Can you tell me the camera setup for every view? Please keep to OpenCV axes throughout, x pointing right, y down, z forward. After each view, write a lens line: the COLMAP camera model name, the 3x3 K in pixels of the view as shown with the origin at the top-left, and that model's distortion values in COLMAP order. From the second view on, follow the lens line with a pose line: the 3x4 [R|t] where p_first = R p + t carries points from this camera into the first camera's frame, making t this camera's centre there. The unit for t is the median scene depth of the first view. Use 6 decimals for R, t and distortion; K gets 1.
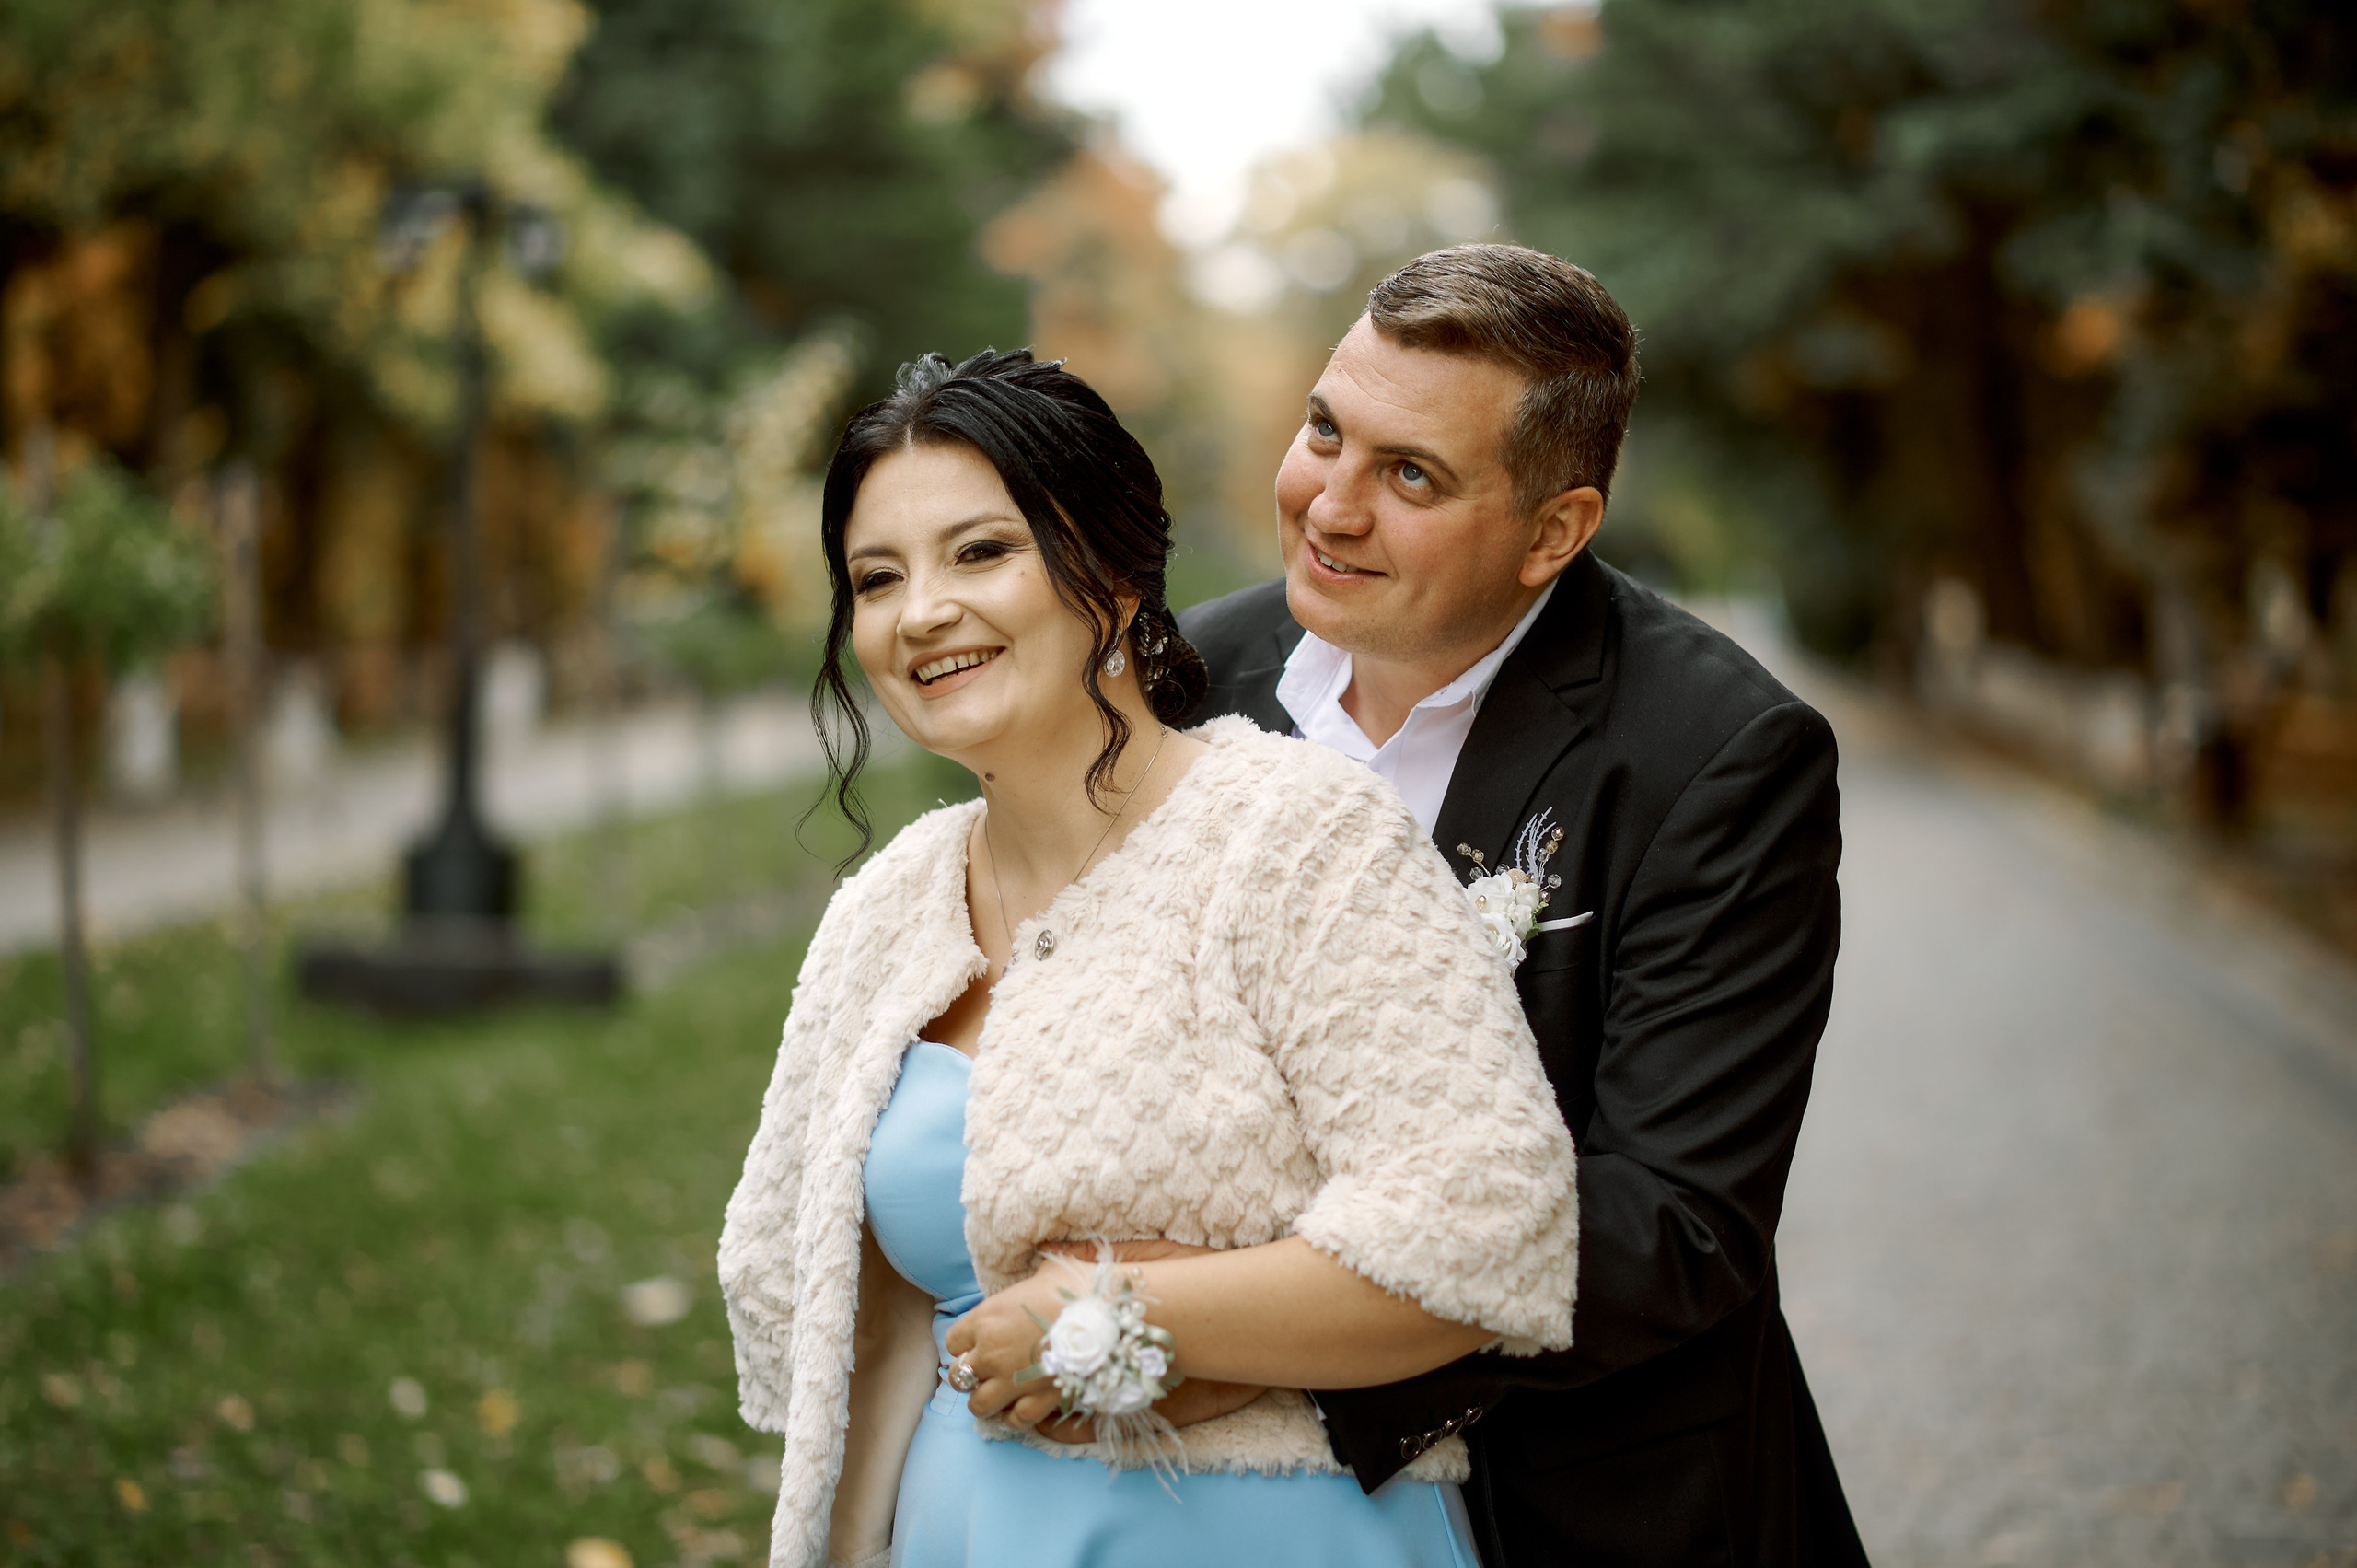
lens RADIAL K [[5796.0, 0, 1178.5], [0, 5796.0, 784.0], [0, 0, 1]] dist [-0.000390, 0.101751]
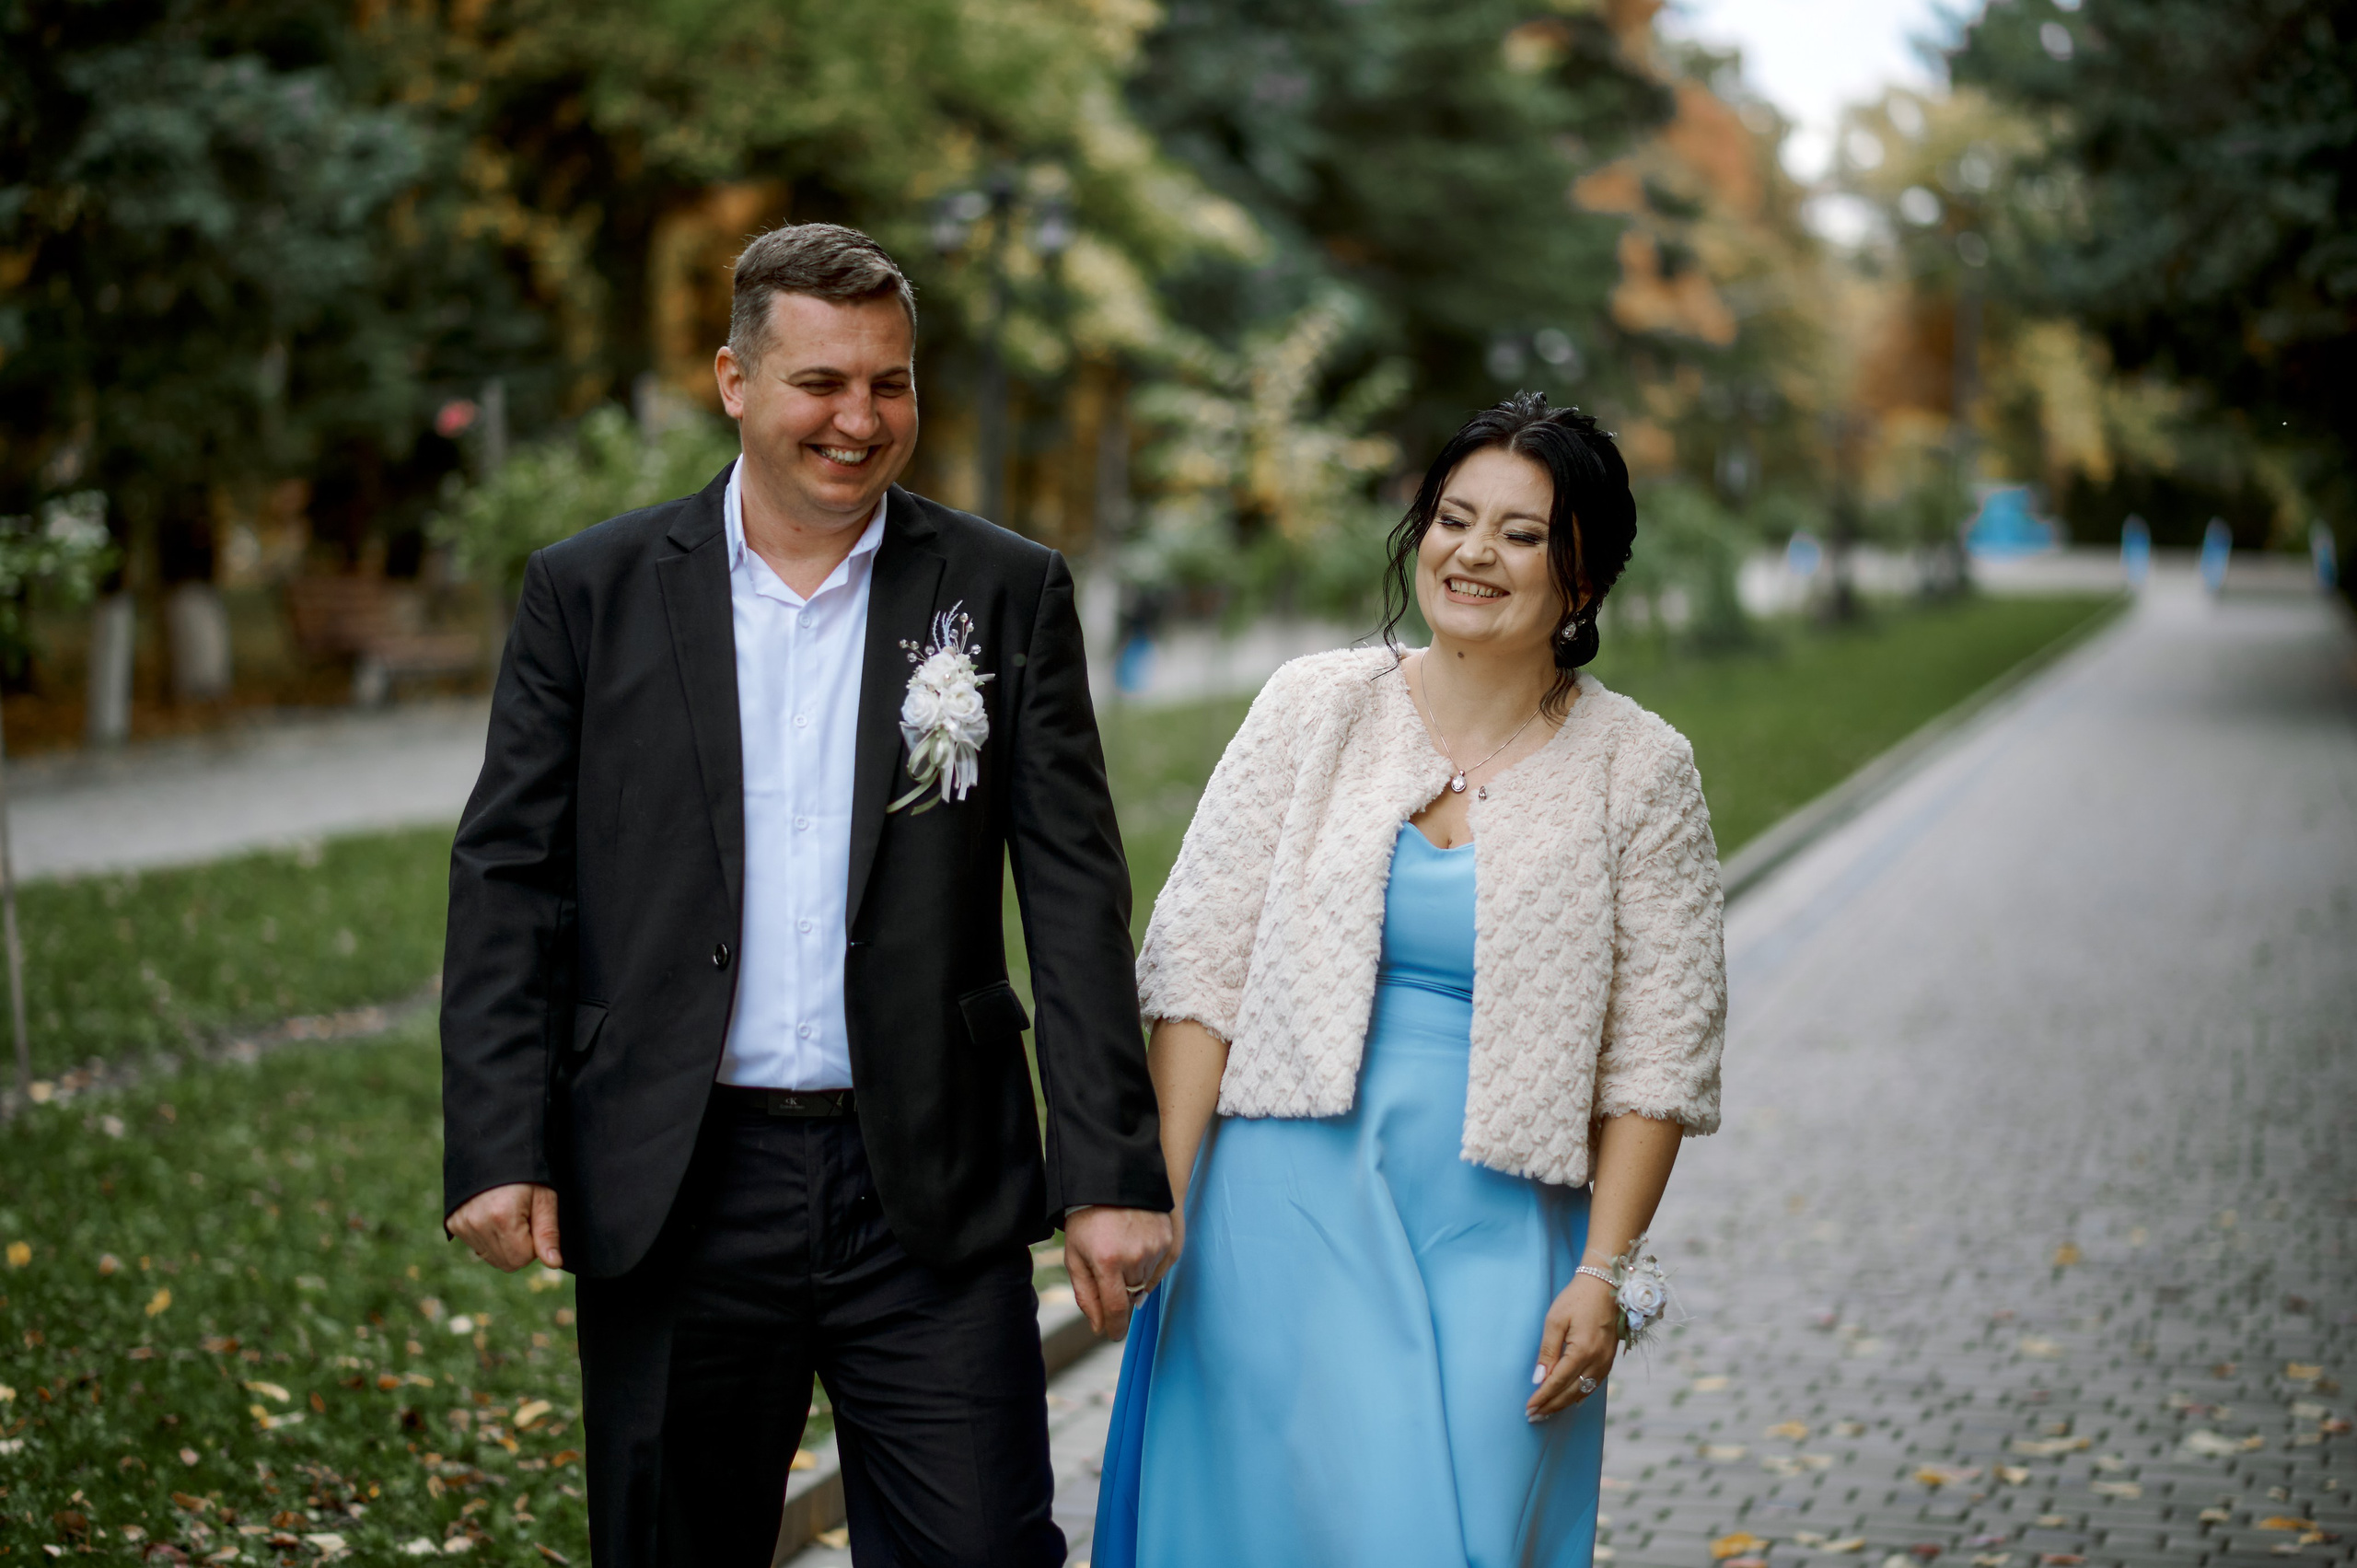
lens RADIAL K [[5738.3, 0, 1150.3], [0, 5738.3, 728.6], [0, 0, 1]] dist [0.101251, 0.262180]
pose [[0.992912, 0.029800, -0.115058, 0.029519], [-0.029300, 0.999552, 0.006031, 0.003121], [0.115186, -0.002617, 0.993340, -0.120965]]
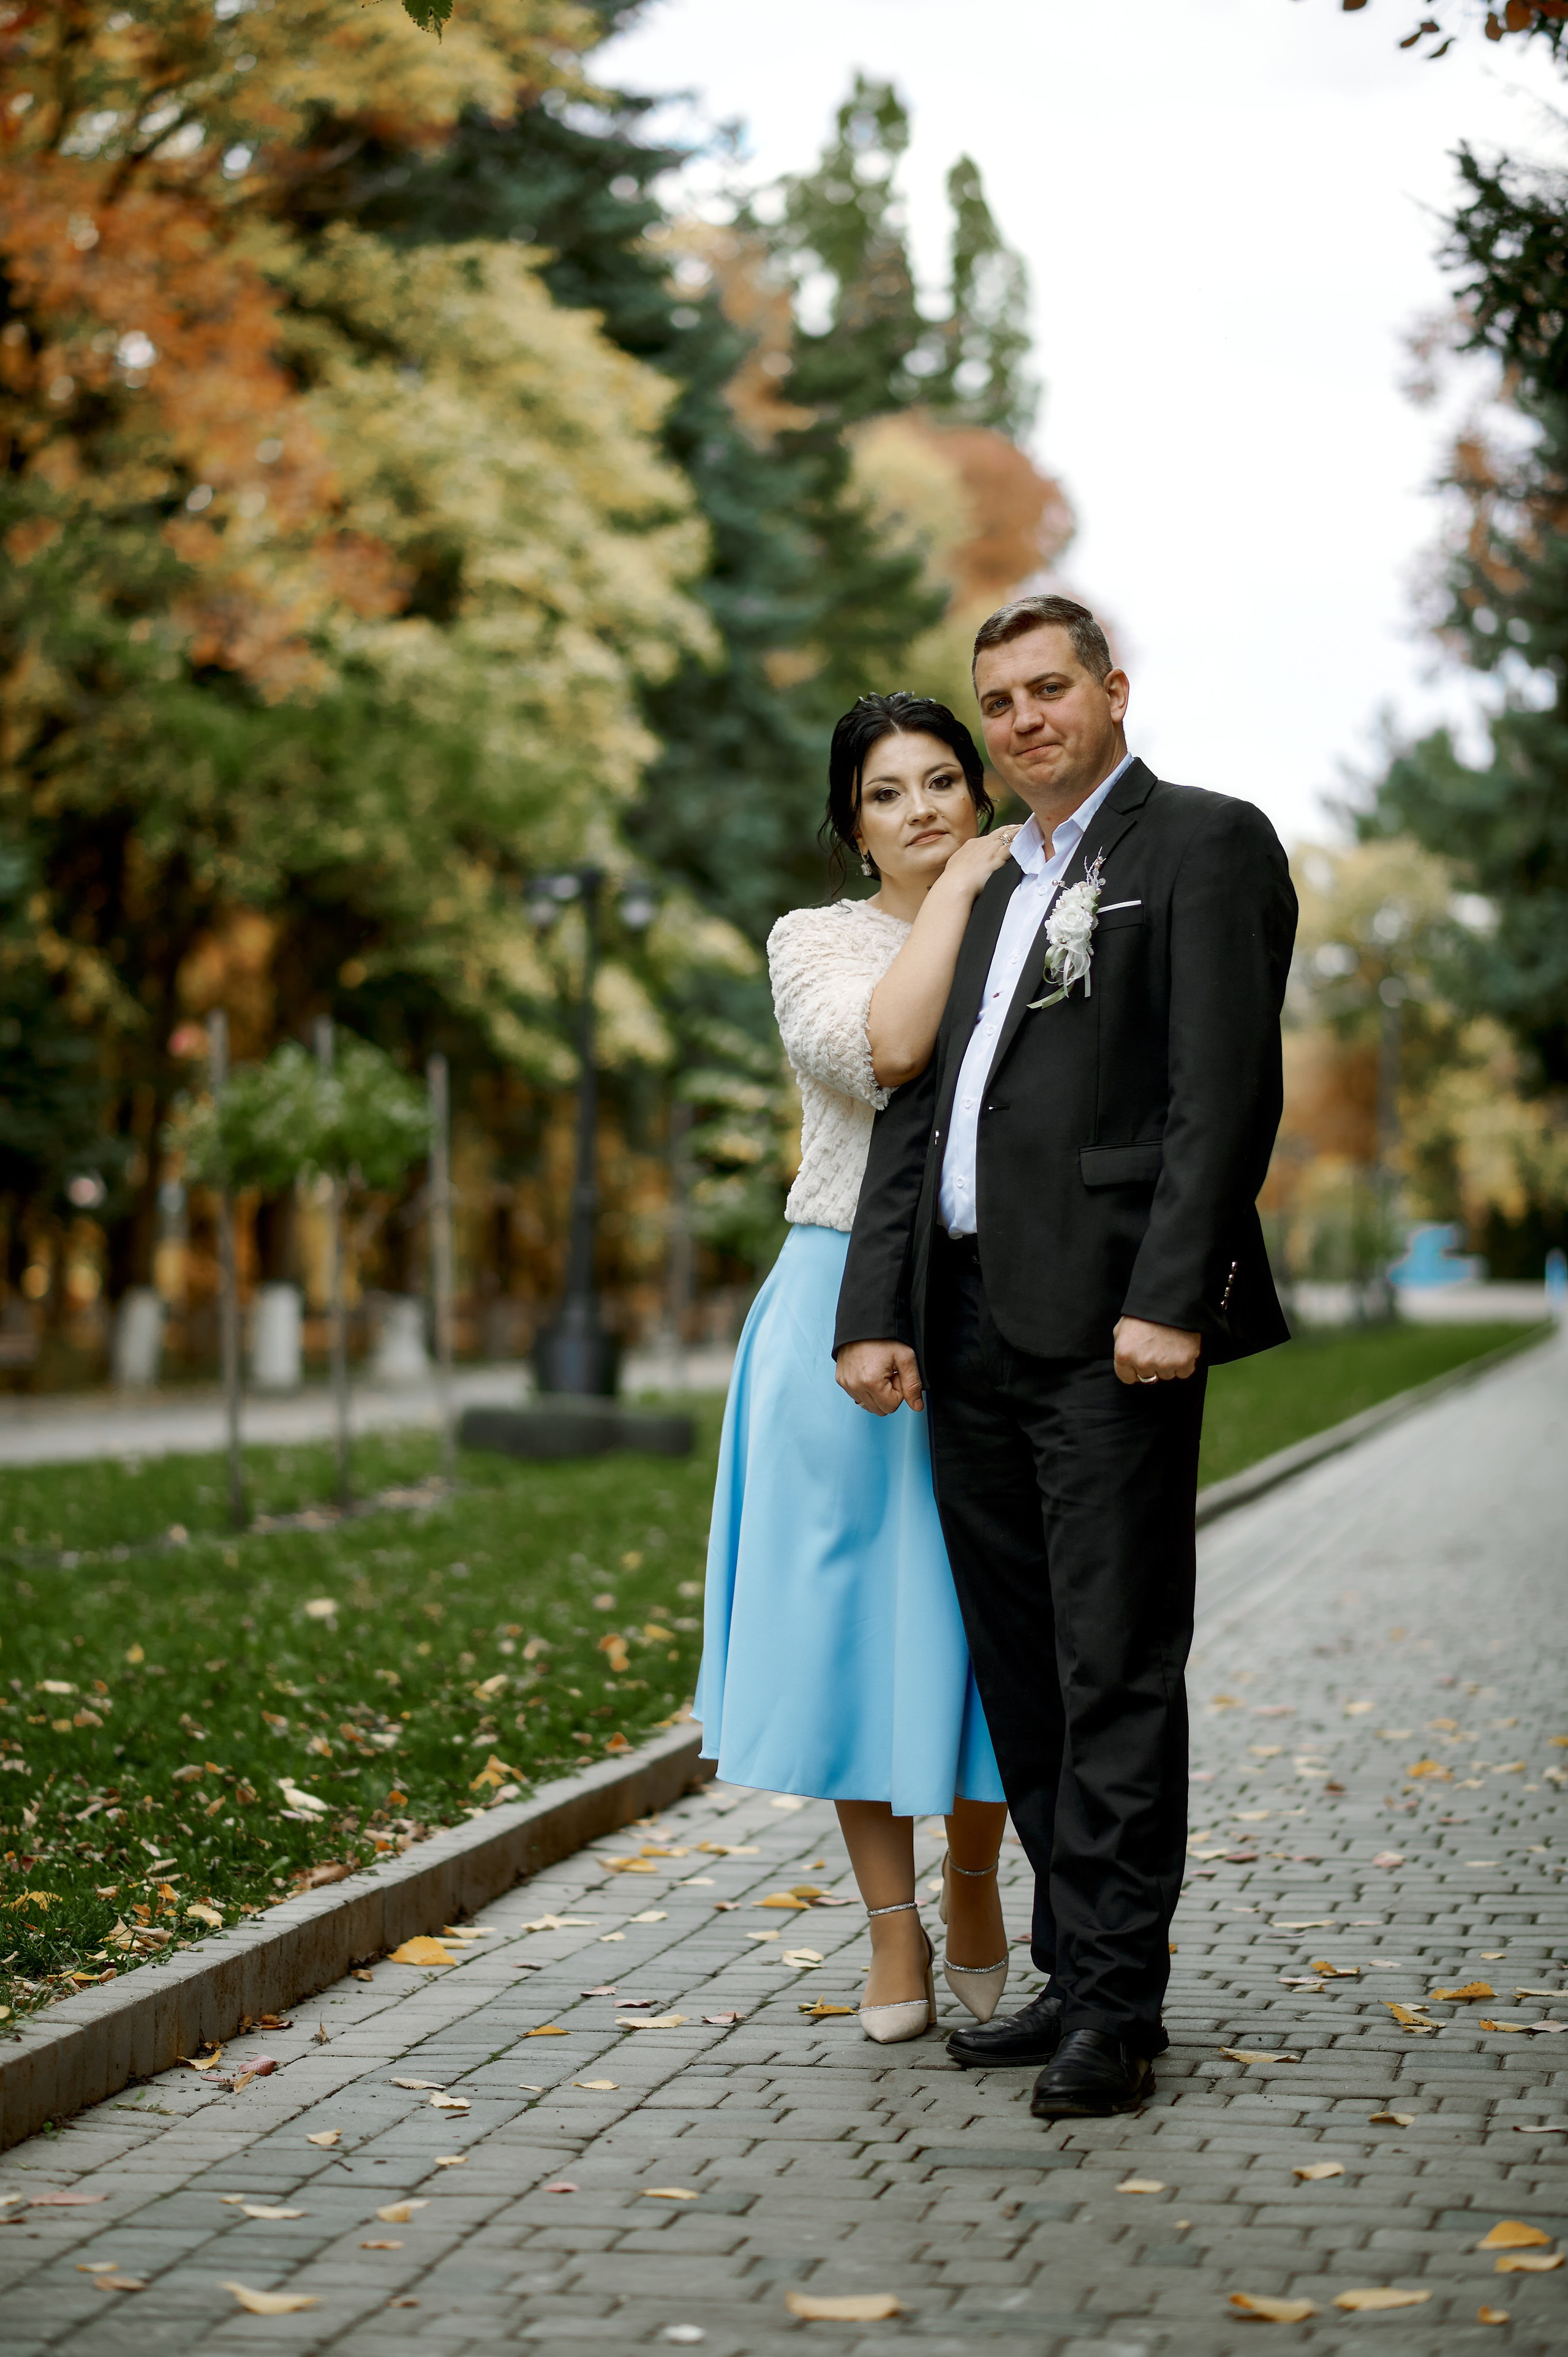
lens RADIAL K [[5753.2, 0, 790.9], [0, 5753.2, 1139.6], [0, 0, 1]] dist [0.110835, 0.456499]
pose [[0.997144, 0.007906, -0.075108, 0.015982], [-0.012360, 0.998180, -0.059017, 0.022718], [0.074505, 0.059777, 0.995427, -0.197186]]
